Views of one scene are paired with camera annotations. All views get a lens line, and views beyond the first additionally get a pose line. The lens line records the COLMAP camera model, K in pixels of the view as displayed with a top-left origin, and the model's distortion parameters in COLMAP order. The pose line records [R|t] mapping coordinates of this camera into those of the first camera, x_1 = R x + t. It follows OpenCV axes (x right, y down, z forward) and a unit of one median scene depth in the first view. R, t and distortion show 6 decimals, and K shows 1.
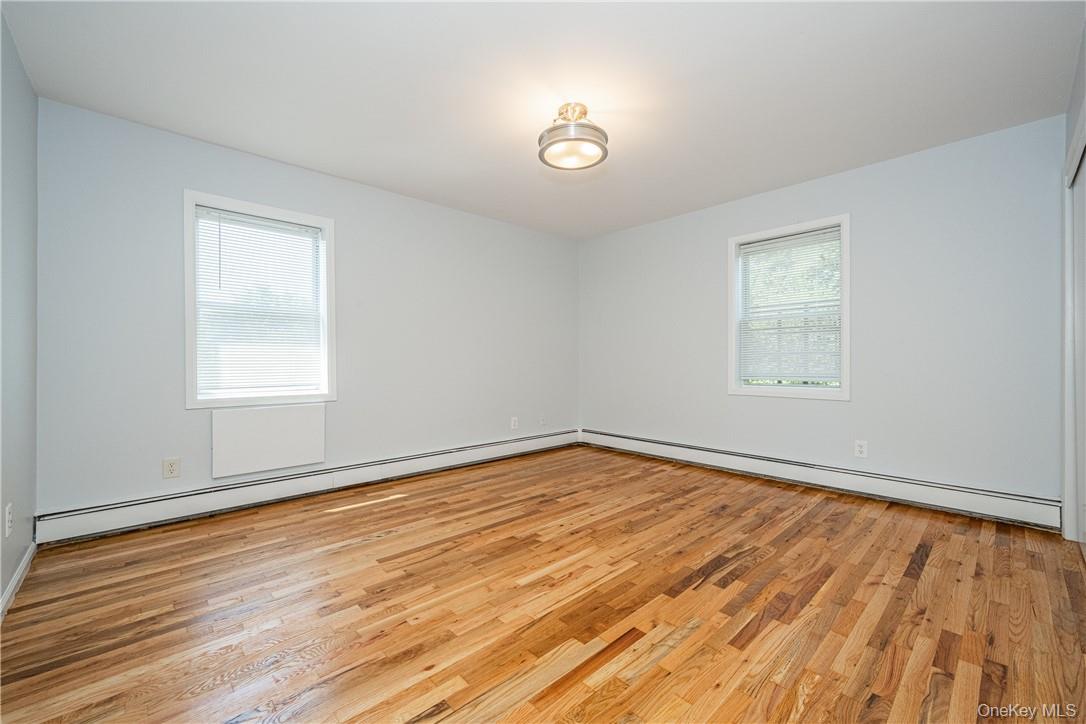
lens RADIAL K [[439.9, 0, 542.1], [0, 439.9, 363.5], [0, 0, 1]] dist [-0.001593, 0.001053]
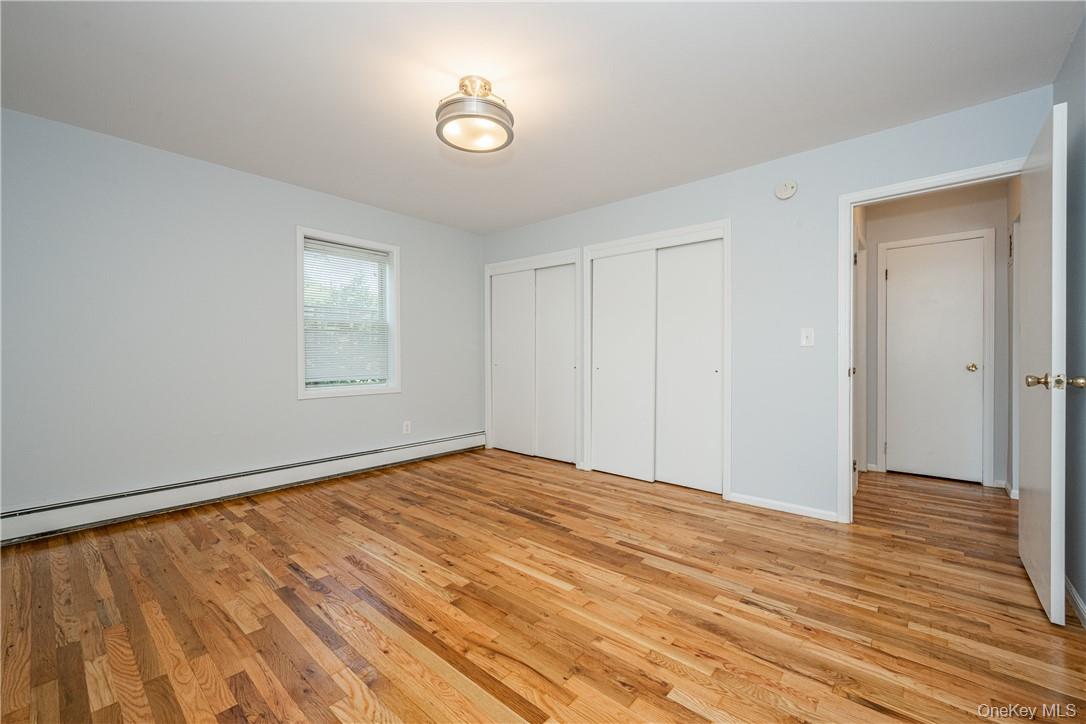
lens RADIAL K [[439.9, 0, 544.3], [0, 439.9, 361.8], [0, 0, 1]] dist [-0.001593, 0.001053]
pose [[-0.103675, -0.007771, 0.994581, -0.805002], [0.012103, 0.999886, 0.009074, -0.014616], [-0.994538, 0.012978, -0.103569, 0.909398]]
